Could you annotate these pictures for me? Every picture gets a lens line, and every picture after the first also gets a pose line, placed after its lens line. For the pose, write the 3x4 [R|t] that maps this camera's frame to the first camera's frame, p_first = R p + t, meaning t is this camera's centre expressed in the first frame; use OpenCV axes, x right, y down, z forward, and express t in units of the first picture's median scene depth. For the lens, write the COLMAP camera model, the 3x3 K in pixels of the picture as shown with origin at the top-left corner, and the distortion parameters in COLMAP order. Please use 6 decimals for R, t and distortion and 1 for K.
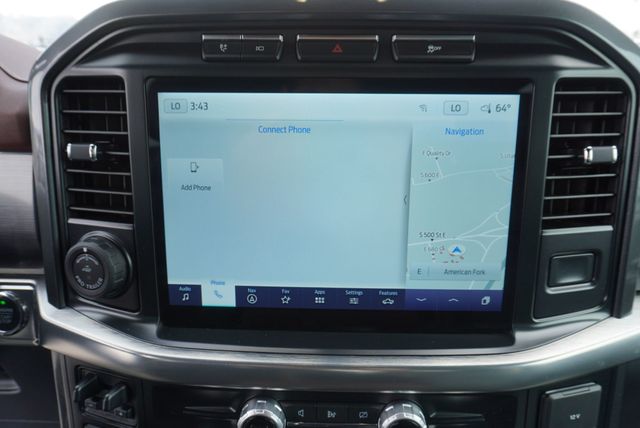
lens RADIAL K [[423.0, 0, 322.4], [0, 423.0, 223.3], [0, 0, 1]] dist [-0.045663, 0.037316]
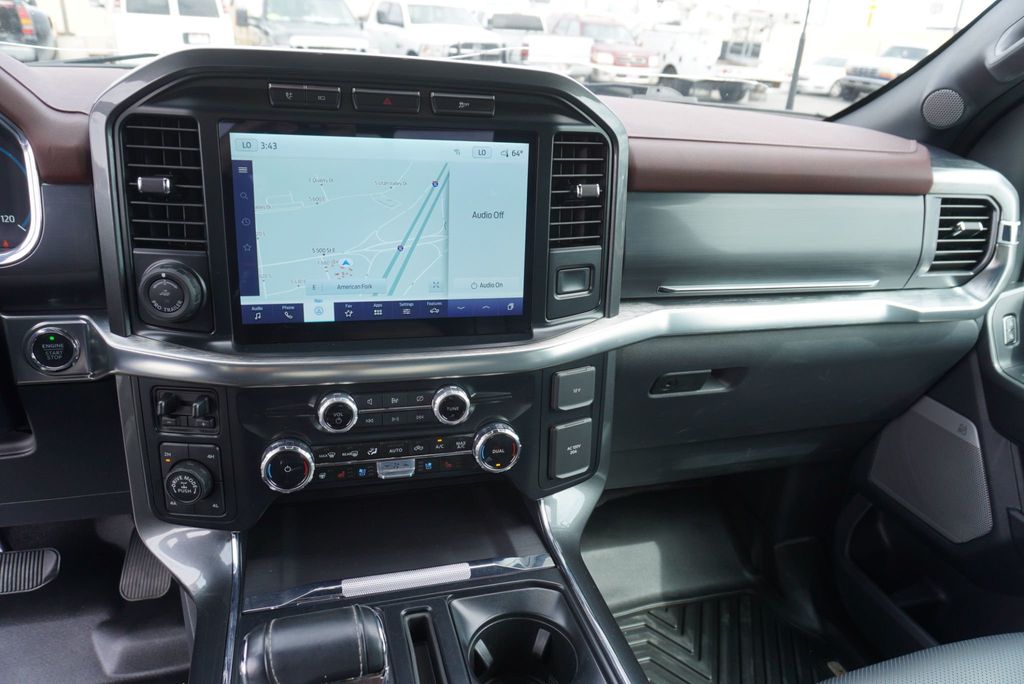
lens RADIAL K [[676.7, 0, 504.6], [0, 676.7, 362.3], [0, 0, 1]] dist [-0.045663, 0.037316]
pose [[0.953995, -0.065992, 0.292470, -0.241429], [0.028750, 0.991116, 0.129854, 0.087516], [-0.298441, -0.115471, 0.947417, -0.969094]]
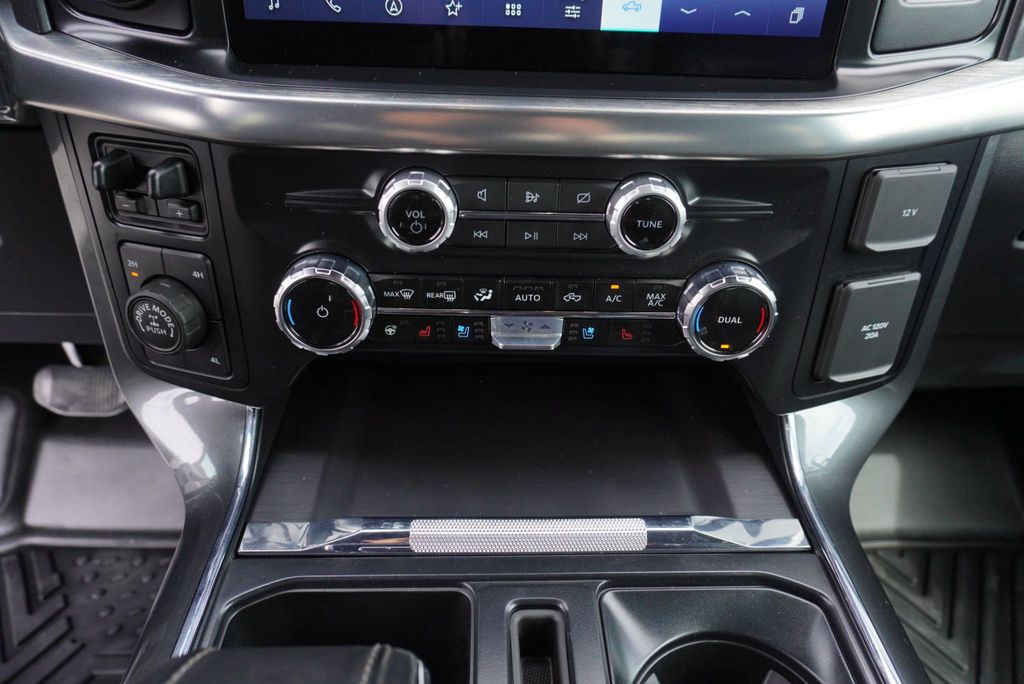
lens RADIAL K [[681.8, 0, 517.0], [0, 681.8, 329.8], [0, 0, 1]] dist [-0.024295, 0.015043]
pose [[0.998181, -0.003358, 0.060191, -0.059758], [-0.015172, 0.952316, 0.304735, 0.327515], [-0.058344, -0.305094, 0.950533, -0.008127]]
